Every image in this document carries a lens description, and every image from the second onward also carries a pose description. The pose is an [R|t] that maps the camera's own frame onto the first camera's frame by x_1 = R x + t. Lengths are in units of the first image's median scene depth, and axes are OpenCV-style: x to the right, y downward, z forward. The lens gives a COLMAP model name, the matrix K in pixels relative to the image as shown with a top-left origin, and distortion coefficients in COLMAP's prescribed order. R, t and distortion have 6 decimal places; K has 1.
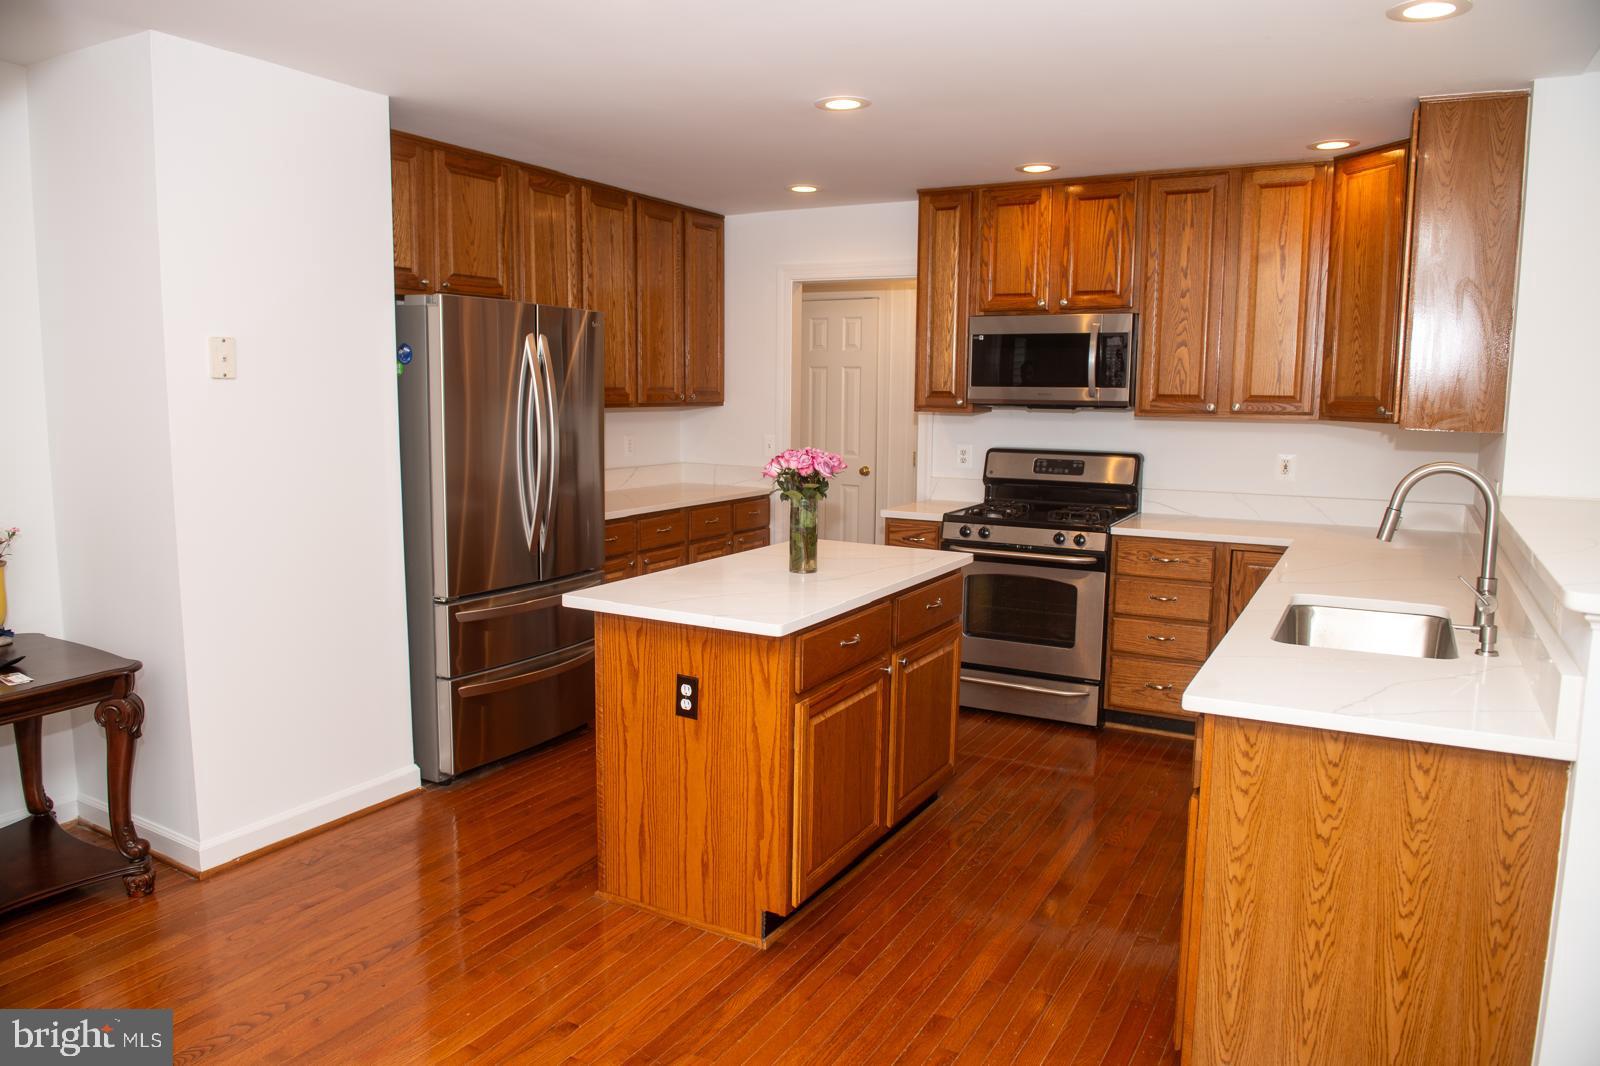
lens RADIAL K [[1085.4, 0, 796.0], [0, 1085.4, 532.6], [0, 0, 1]] dist [-0.049883, -0.005288]
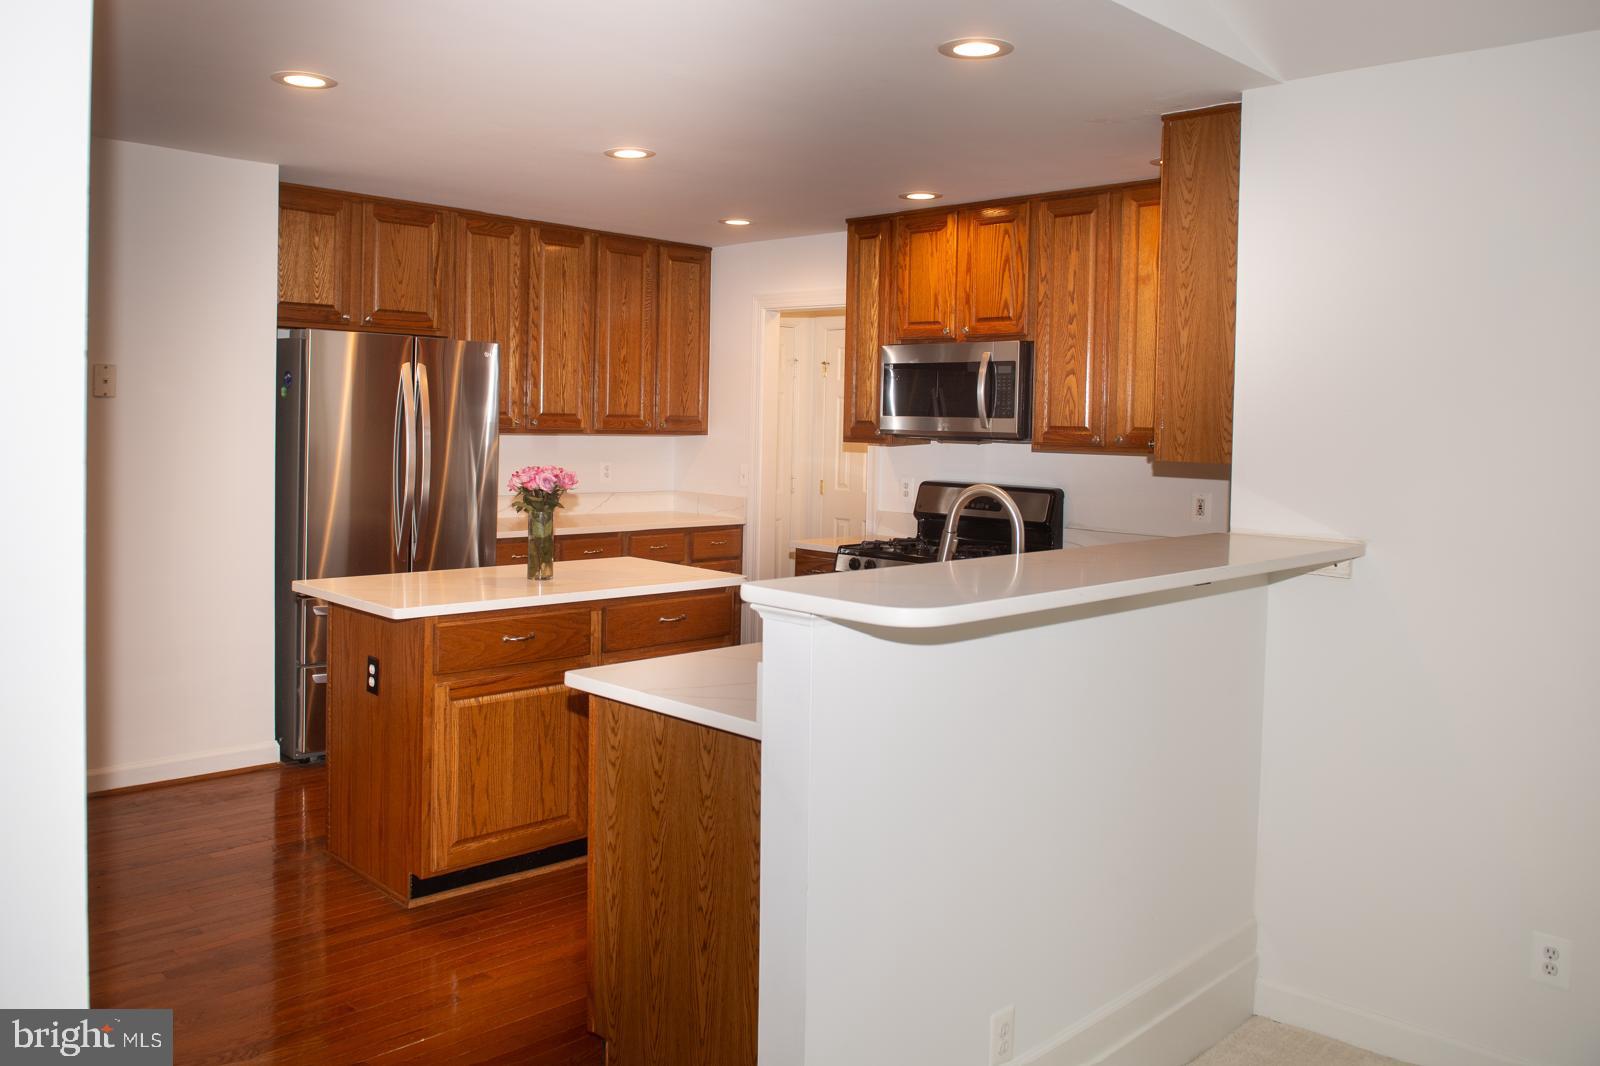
lens RADIAL K [[1244.5, 0, 770.8], [0, 1244.5, 456.5], [0, 0, 1]] dist [-0.005483, -0.142802]
pose [[0.959396, 0.020436, -0.281322, 0.440603], [-0.050568, 0.993675, -0.100268, 0.021011], [0.277493, 0.110423, 0.954361, -0.105613]]
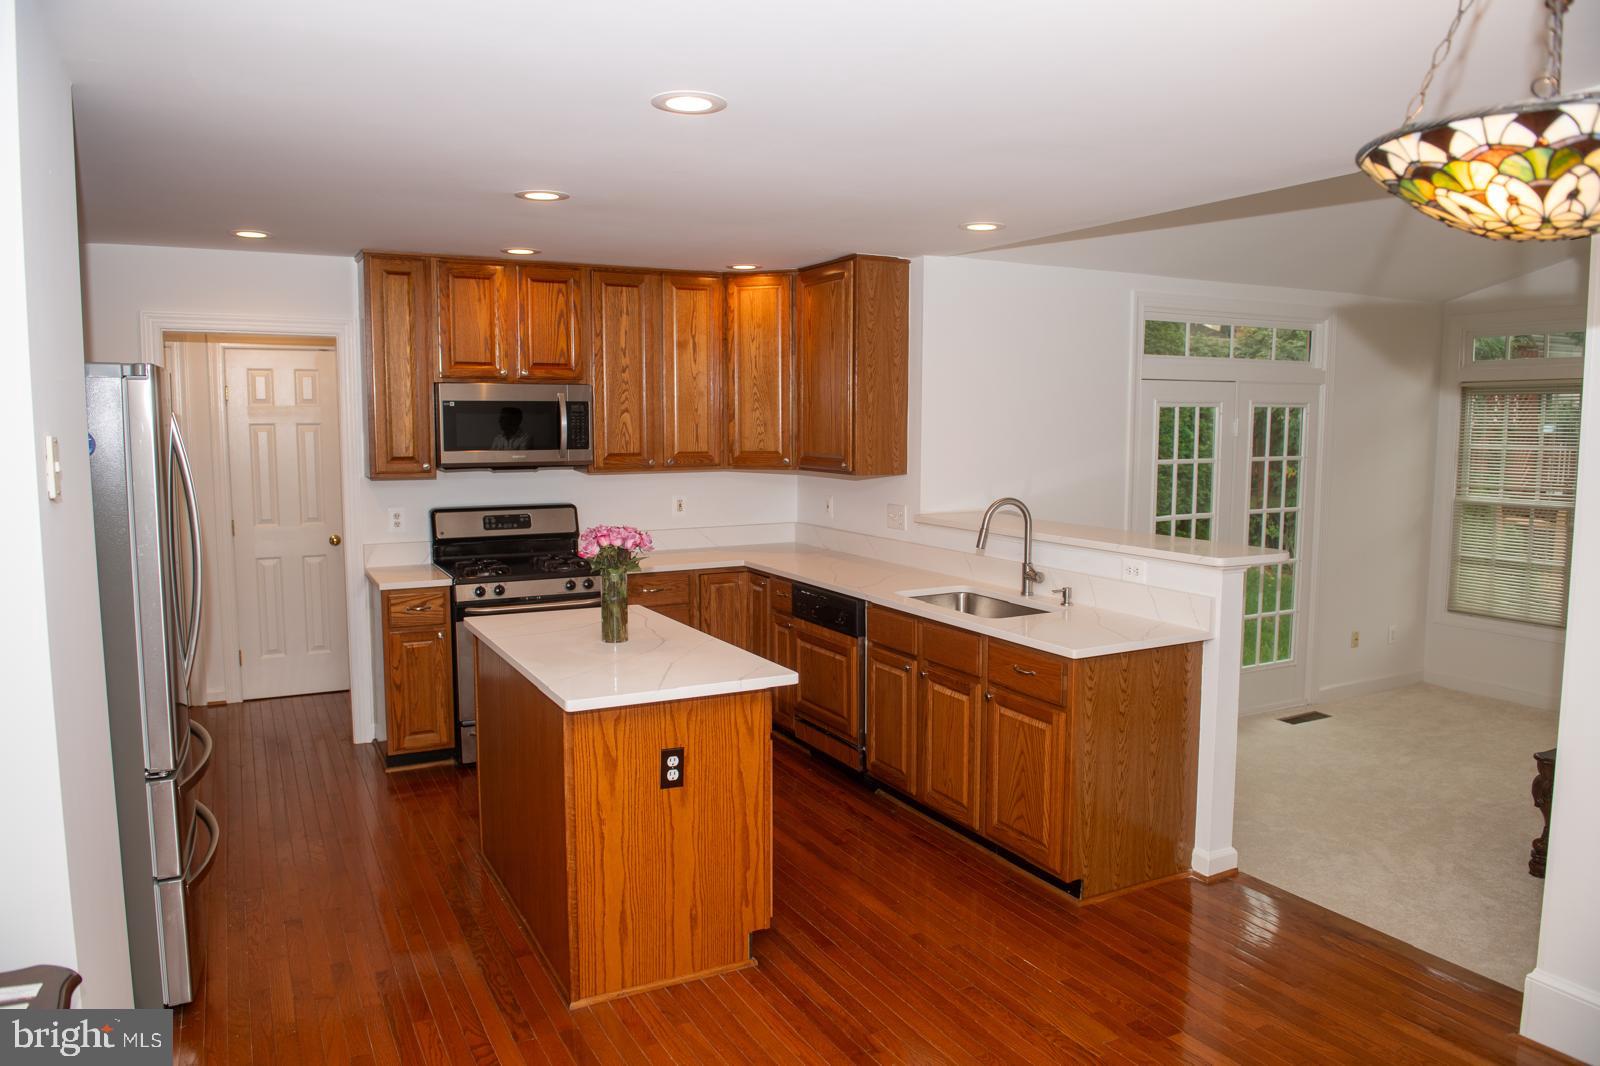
lens RADIAL K [[1085.4, 0, 796.0], [0, 1085.4, 532.6], [0, 0, 1]] dist [-0.049883, -0.005288]
pose [[0.546150, -0.096024, 0.832166, -0.590639], [0.116976, 0.992417, 0.037744, -0.067898], [-0.829480, 0.076729, 0.553241, 0.195934]]
